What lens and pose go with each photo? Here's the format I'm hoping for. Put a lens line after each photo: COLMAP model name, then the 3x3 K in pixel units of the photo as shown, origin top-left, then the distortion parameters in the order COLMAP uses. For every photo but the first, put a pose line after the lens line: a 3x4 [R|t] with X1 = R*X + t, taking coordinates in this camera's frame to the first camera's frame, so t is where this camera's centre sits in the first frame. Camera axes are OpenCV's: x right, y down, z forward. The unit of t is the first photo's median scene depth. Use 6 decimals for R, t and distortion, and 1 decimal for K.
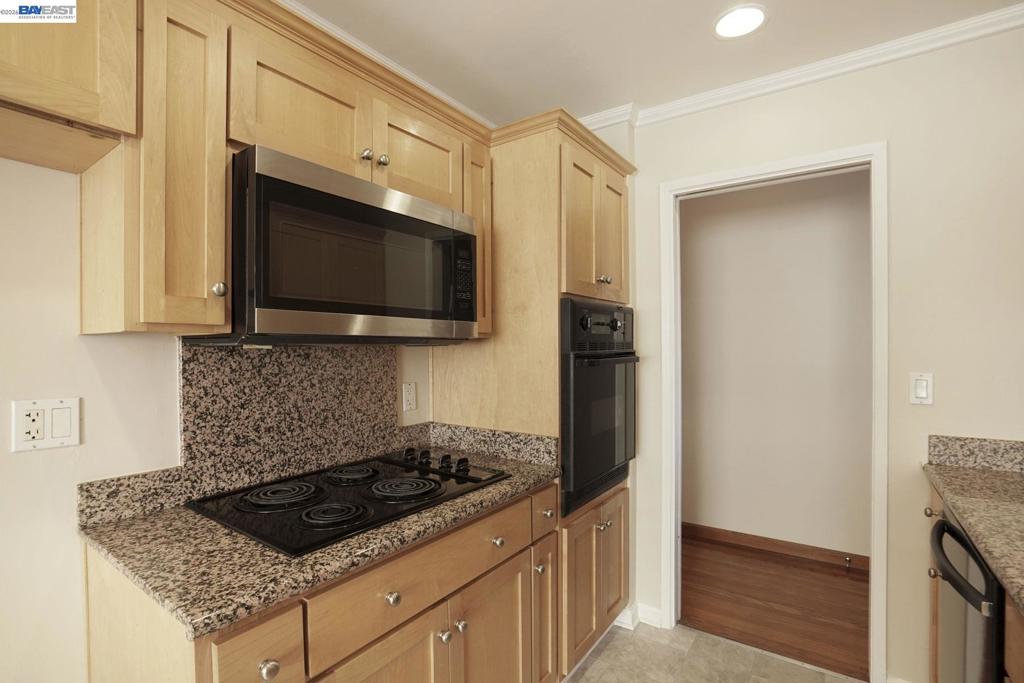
lens RADIAL K [[475.3, 0, 511.6], [0, 475.3, 346.2], [0, 0, 1]] dist [-0.059335, 0.020563]
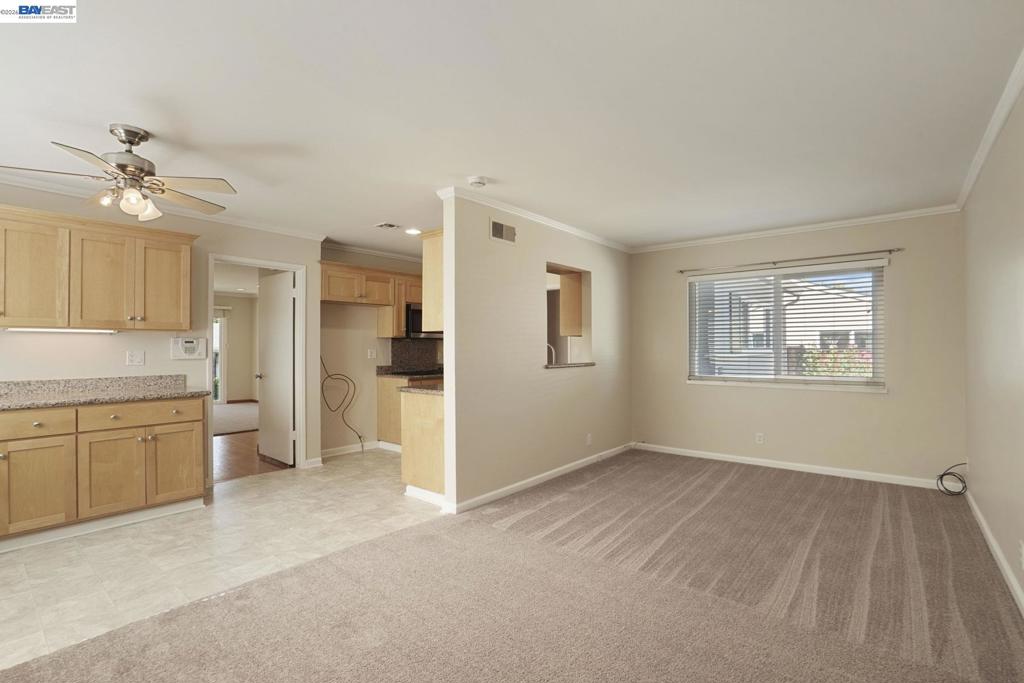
lens RADIAL K [[475.7, 0, 512.0], [0, 475.7, 341.5], [0, 0, 1]] dist [-0.059758, 0.021533]
pose [[0.996561, -0.000219, -0.082866, 0.676687], [-0.000708, 0.999938, -0.011156, 0.050339], [0.082863, 0.011176, 0.996498, -2.741594]]
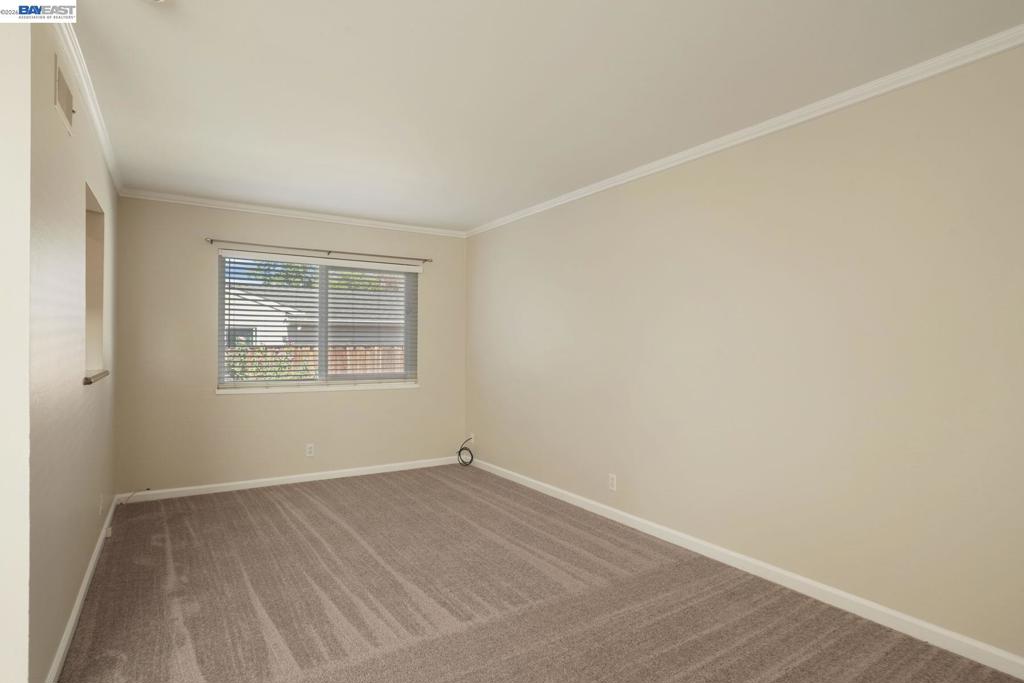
lens RADIAL K [[539.9, 0, 512.3], [0, 539.9, 345.7], [0, 0, 1]] dist [-0.036003, 0.021999]
pose [[0.378778, 0.005051, 0.925474, -0.292953], [-0.008145, 0.999965, -0.002124, 0.050578], [-0.925452, -0.006733, 0.378805, -1.841727]]
